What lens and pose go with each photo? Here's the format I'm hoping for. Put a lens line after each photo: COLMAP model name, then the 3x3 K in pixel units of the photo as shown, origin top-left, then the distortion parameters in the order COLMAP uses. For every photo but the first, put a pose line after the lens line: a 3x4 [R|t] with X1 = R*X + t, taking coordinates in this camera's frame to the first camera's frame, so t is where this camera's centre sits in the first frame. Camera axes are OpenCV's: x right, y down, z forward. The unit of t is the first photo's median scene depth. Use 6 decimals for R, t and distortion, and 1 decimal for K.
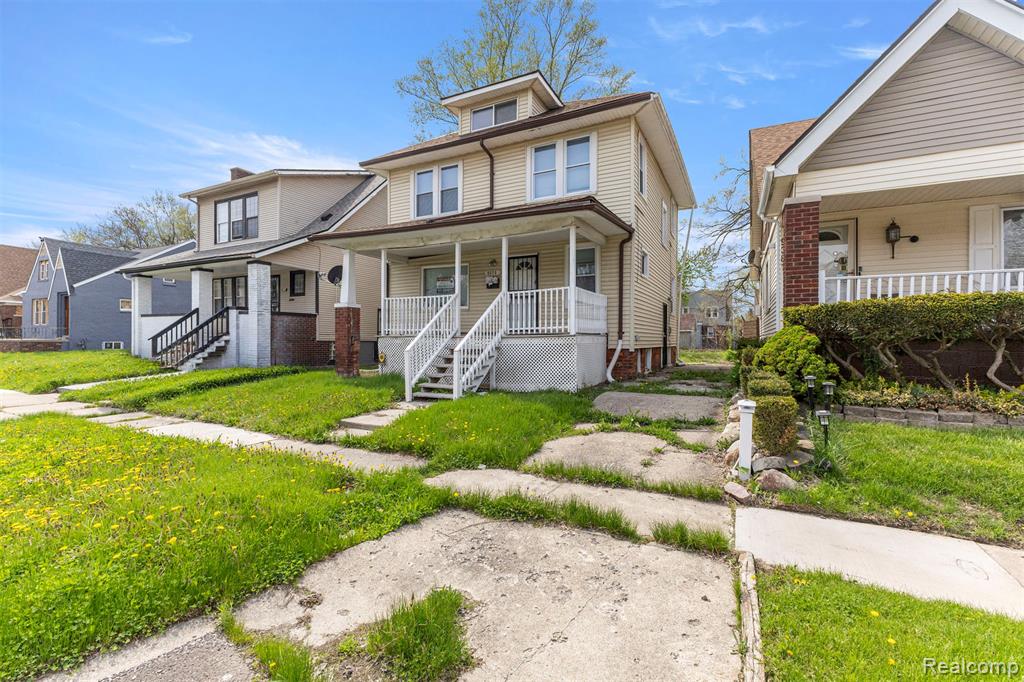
lens RADIAL K [[444.6, 0, 512.4], [0, 444.6, 334.0], [0, 0, 1]] dist [0.004405, -0.000022]
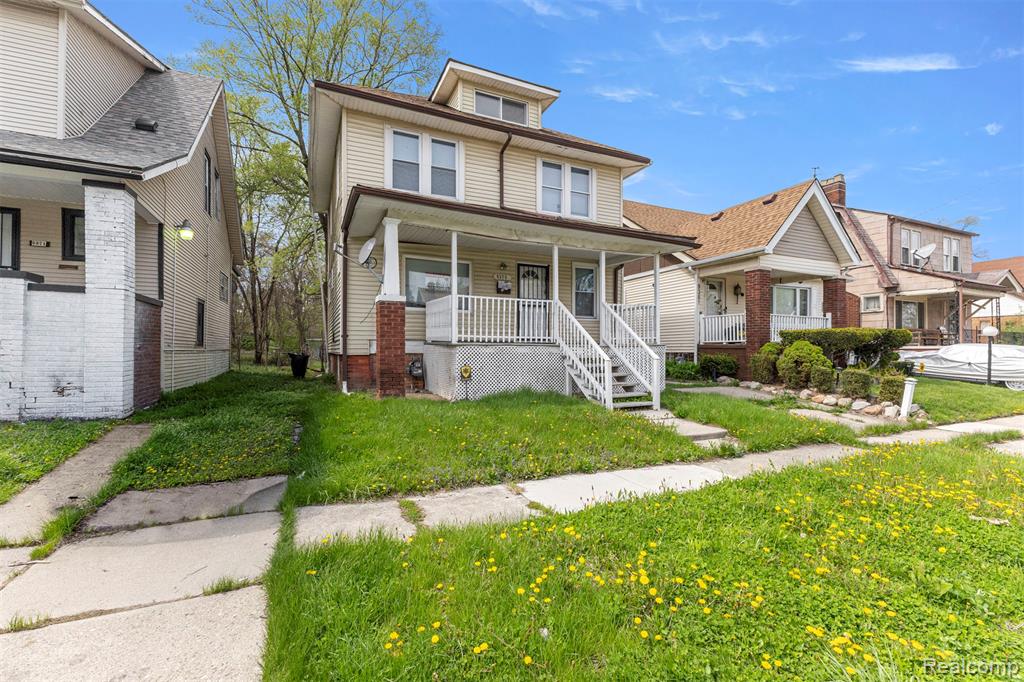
lens RADIAL K [[444.5, 0, 512.0], [0, 444.5, 341.0], [0, 0, 1]] dist [0.004991, 0.000211]
pose [[0.615718, 0.013967, 0.787843, -0.764109], [-0.009039, 0.999902, -0.010662, 0.006381], [-0.787914, -0.000557, 0.615784, 0.409901]]
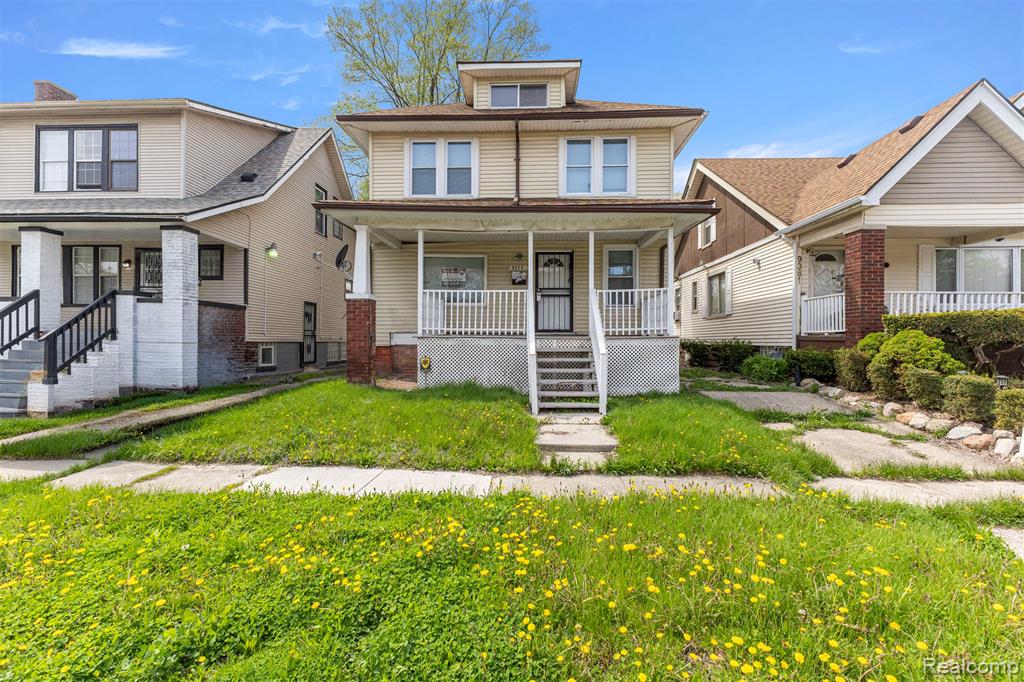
lens RADIAL K [[444.6, 0, 512.4], [0, 444.6, 334.0], [0, 0, 1]] dist [0.004405, -0.000022]
pose [[0.908461, 0.006767, 0.417915, -0.436553], [-0.006295, 0.999977, -0.002507, 0.001108], [-0.417922, -0.000353, 0.908483, 0.175086]]
